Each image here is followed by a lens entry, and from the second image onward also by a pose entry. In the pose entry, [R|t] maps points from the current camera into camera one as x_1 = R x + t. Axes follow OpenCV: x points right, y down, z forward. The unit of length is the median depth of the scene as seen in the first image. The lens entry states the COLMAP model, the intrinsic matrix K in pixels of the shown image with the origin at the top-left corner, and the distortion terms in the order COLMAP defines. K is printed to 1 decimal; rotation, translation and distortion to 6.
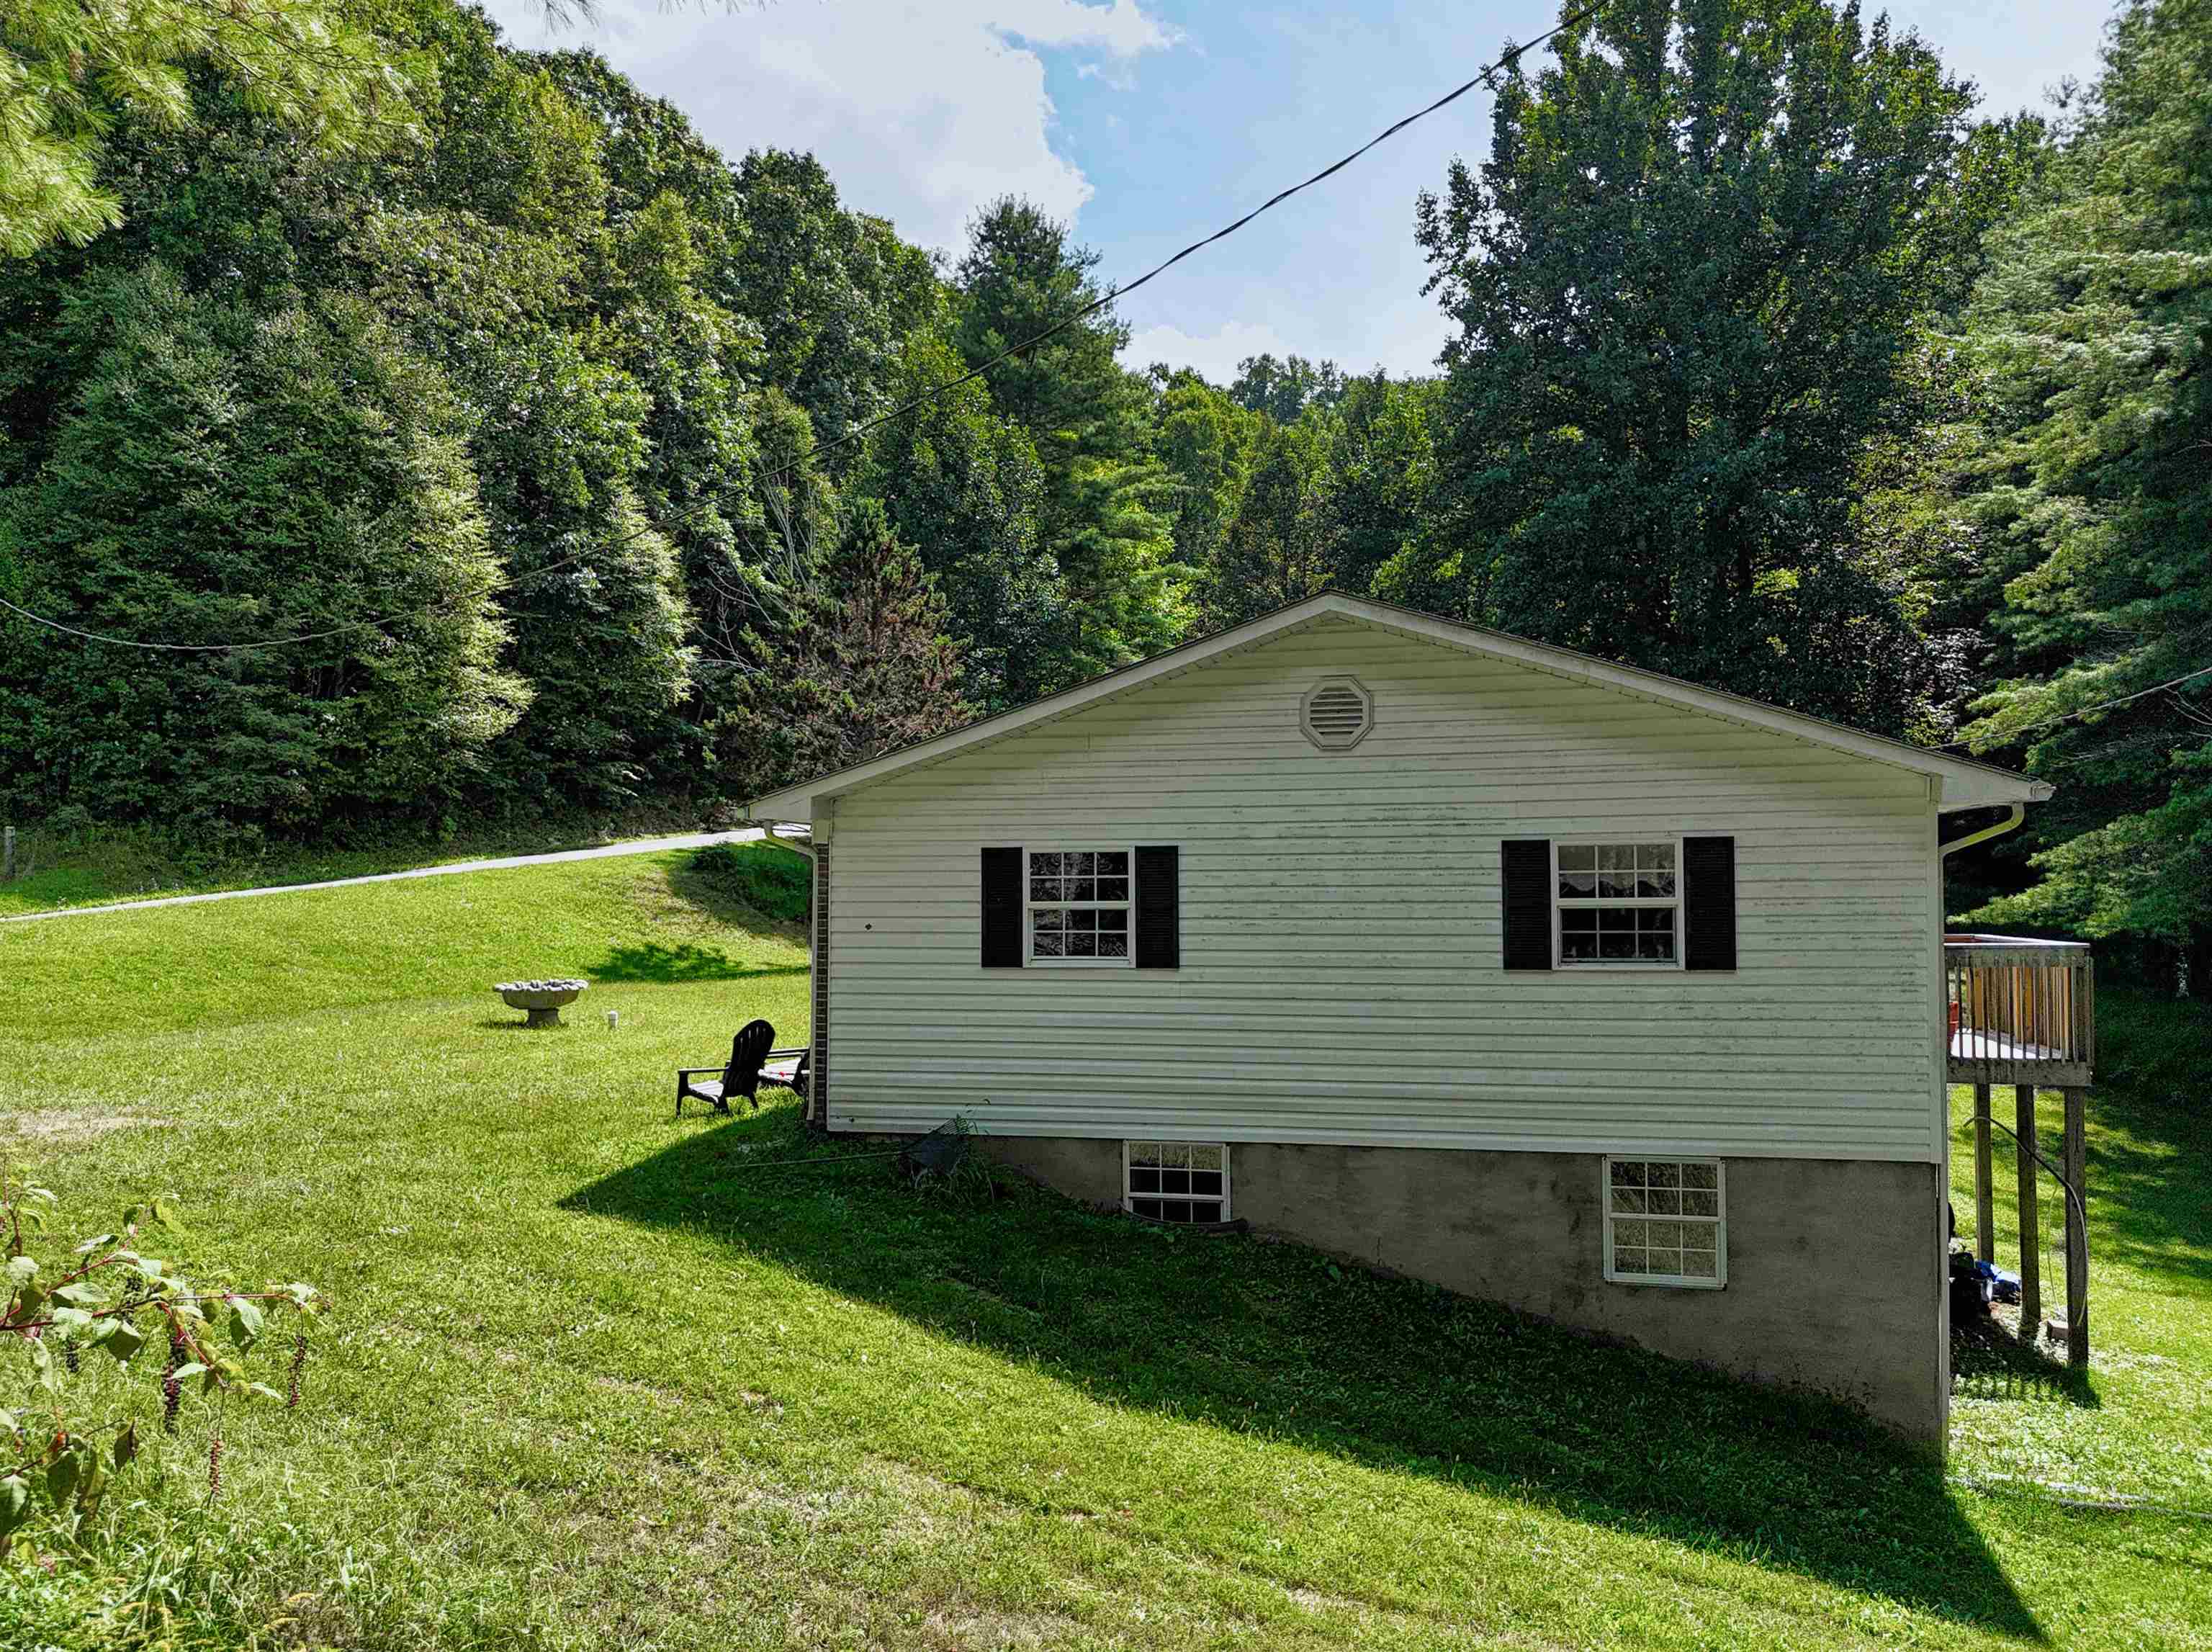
lens RADIAL K [[1628.4, 0, 1109.7], [0, 1628.4, 828.1], [0, 0, 1]] dist [0.054660, -0.050769]
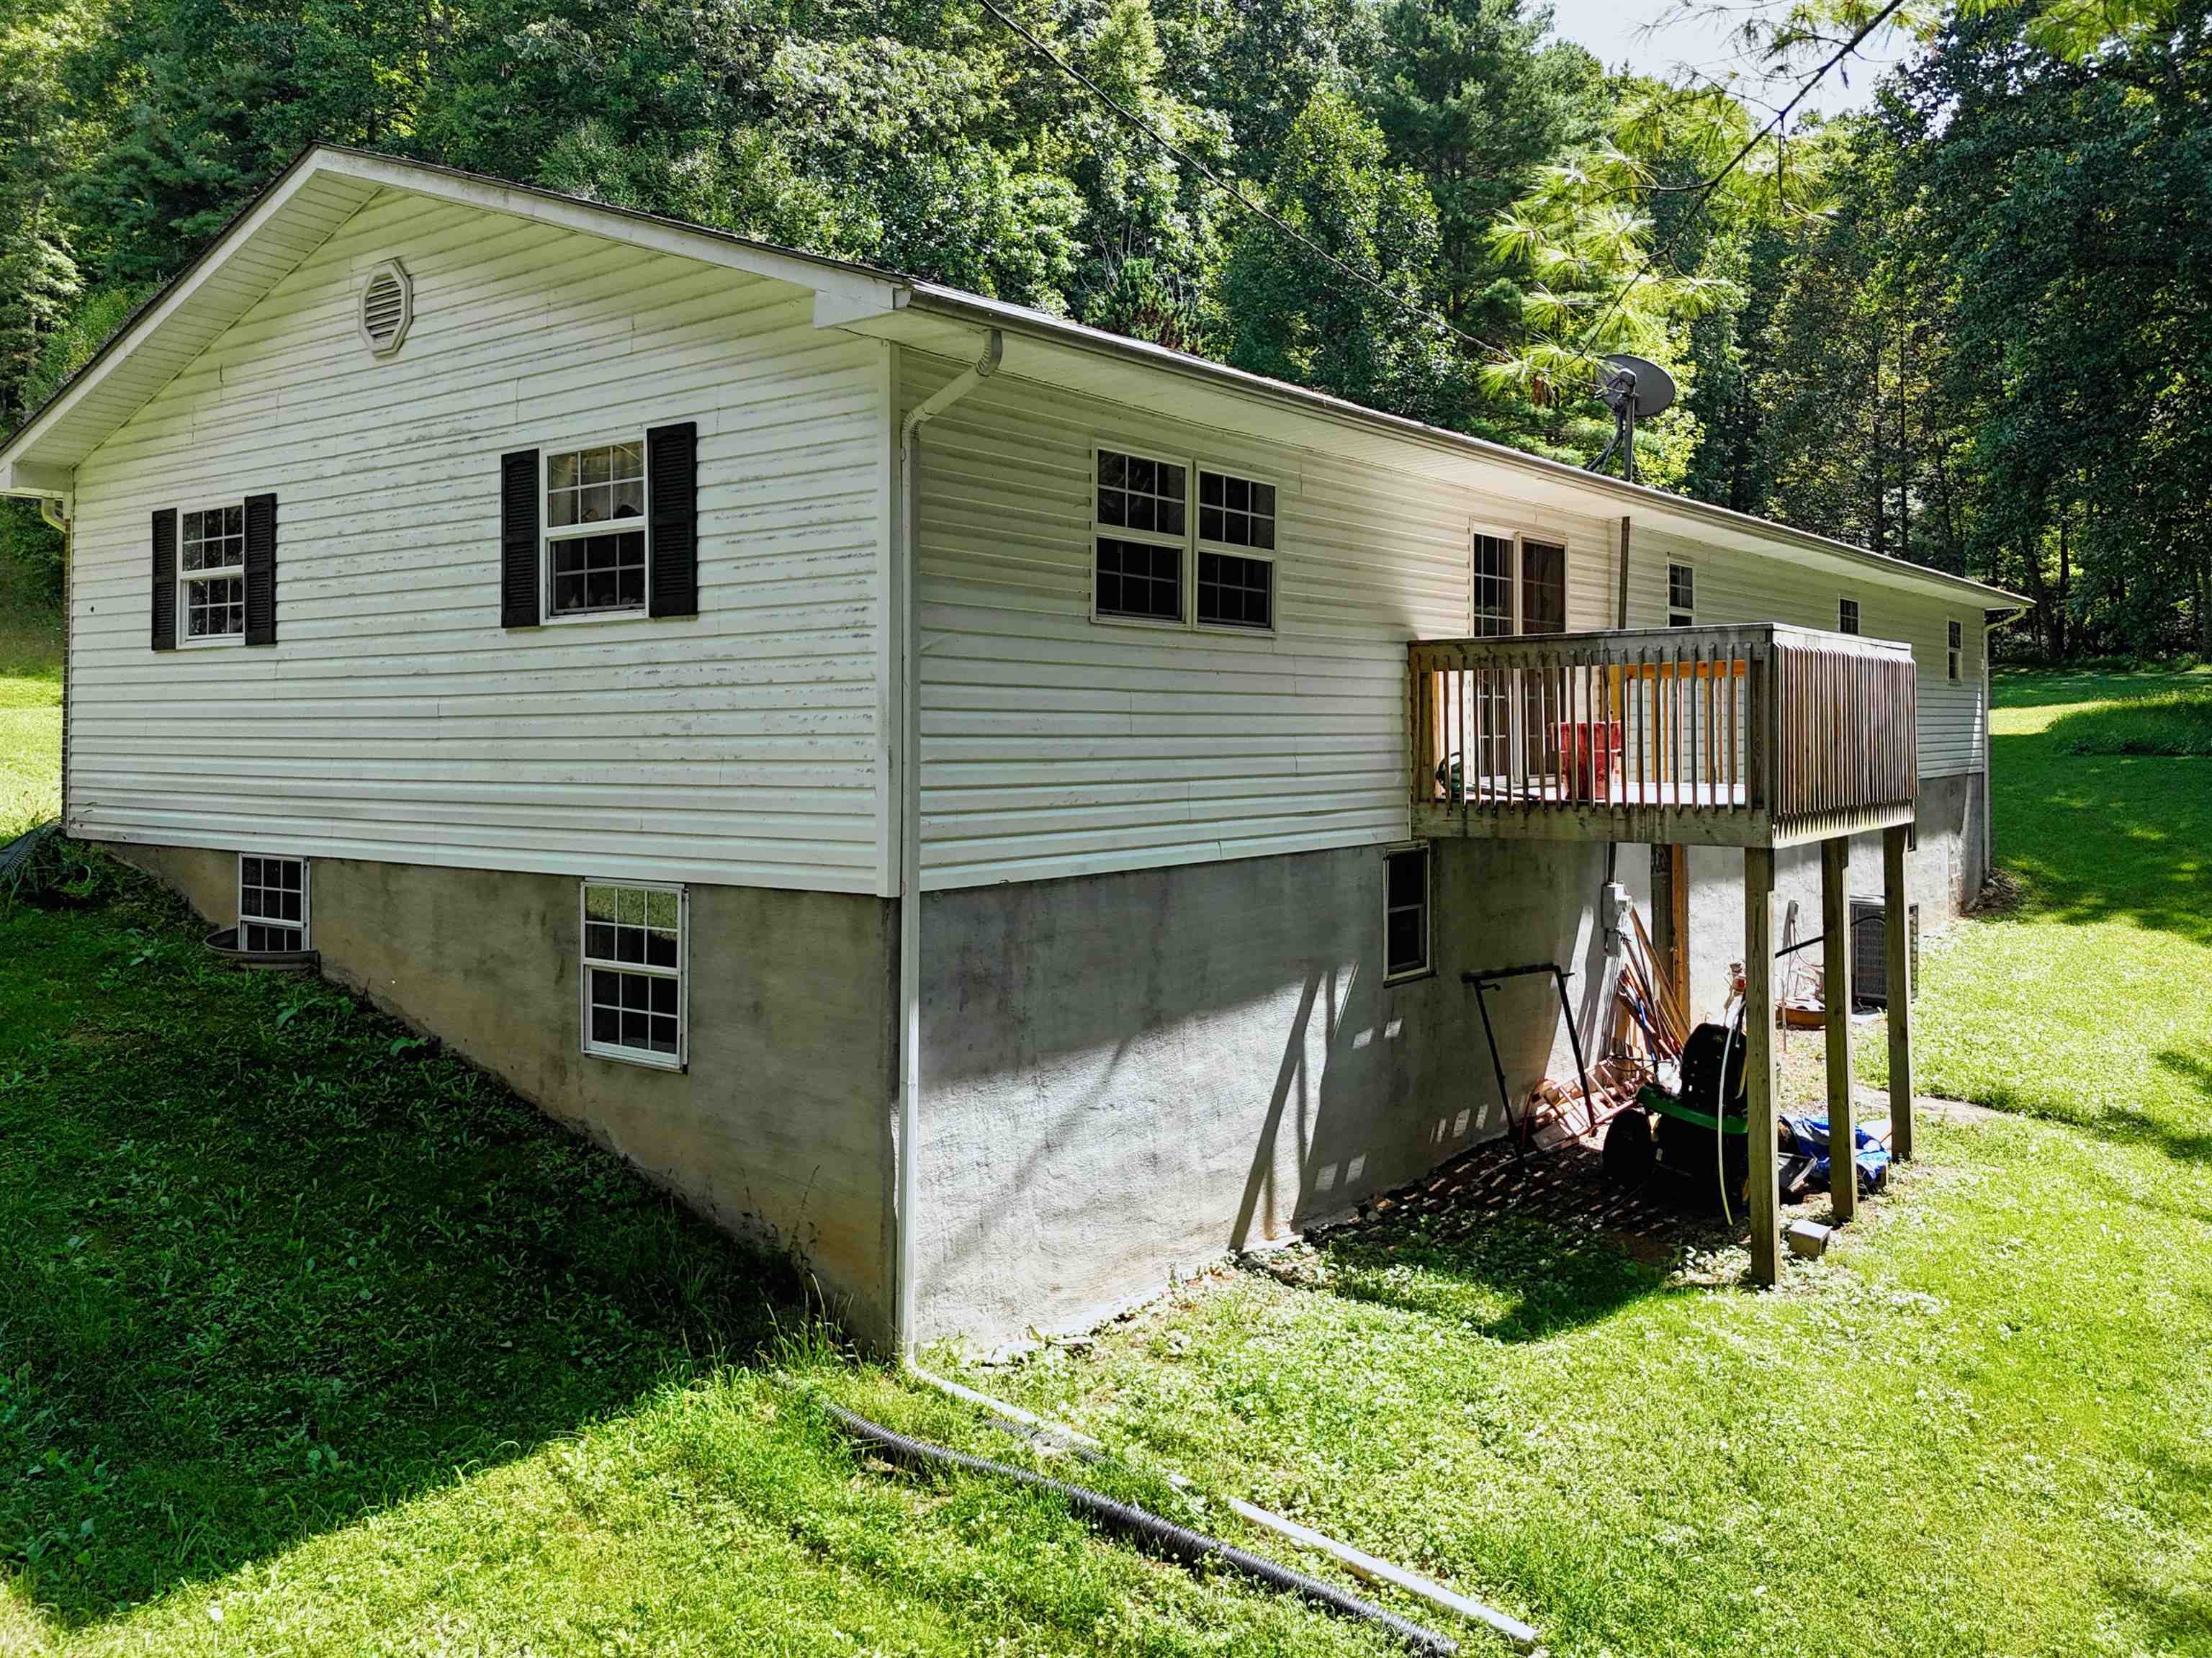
lens RADIAL K [[1641.9, 0, 1107.8], [0, 1641.9, 686.3], [0, 0, 1]] dist [0.049581, -0.003258]
pose [[0.920273, -0.007144, -0.391213, 0.765000], [0.015925, 0.999689, 0.019205, 0.099759], [0.390954, -0.023904, 0.920100, 0.402838]]
